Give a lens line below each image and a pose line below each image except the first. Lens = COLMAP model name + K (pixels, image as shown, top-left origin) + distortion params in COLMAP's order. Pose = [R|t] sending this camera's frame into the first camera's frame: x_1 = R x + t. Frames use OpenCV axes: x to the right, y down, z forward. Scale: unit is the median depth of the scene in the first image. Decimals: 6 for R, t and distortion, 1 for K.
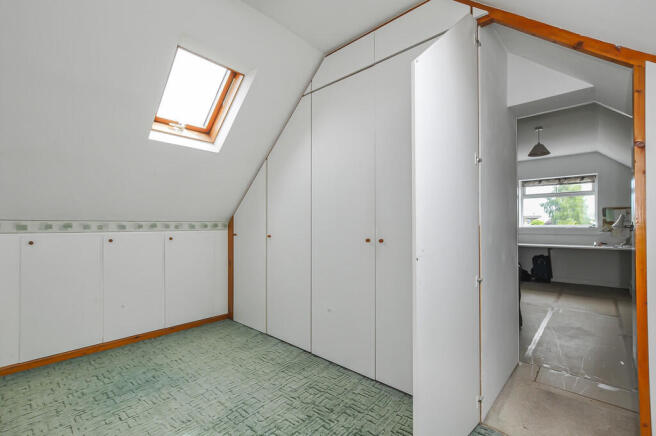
lens RADIAL K [[291.8, 0, 328.1], [0, 291.8, 221.9], [0, 0, 1]] dist [0.000932, 0.000092]
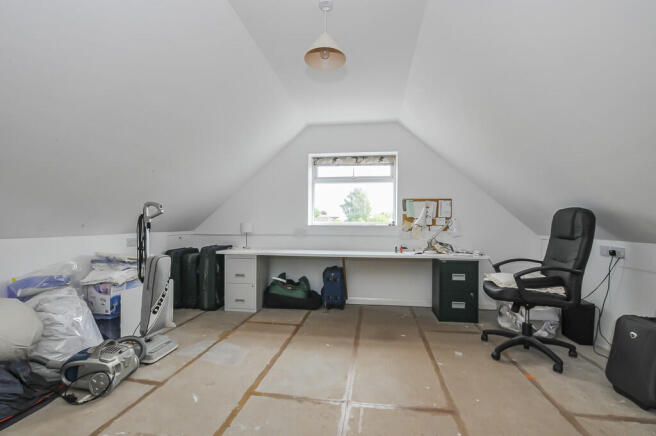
lens RADIAL K [[291.8, 0, 328.6], [0, 291.8, 221.5], [0, 0, 1]] dist [0.000932, 0.000092]
pose [[0.832407, 0.009011, 0.554092, 0.348817], [-0.011883, 0.999928, 0.001589, 0.008994], [-0.554037, -0.007907, 0.832454, 0.452653]]
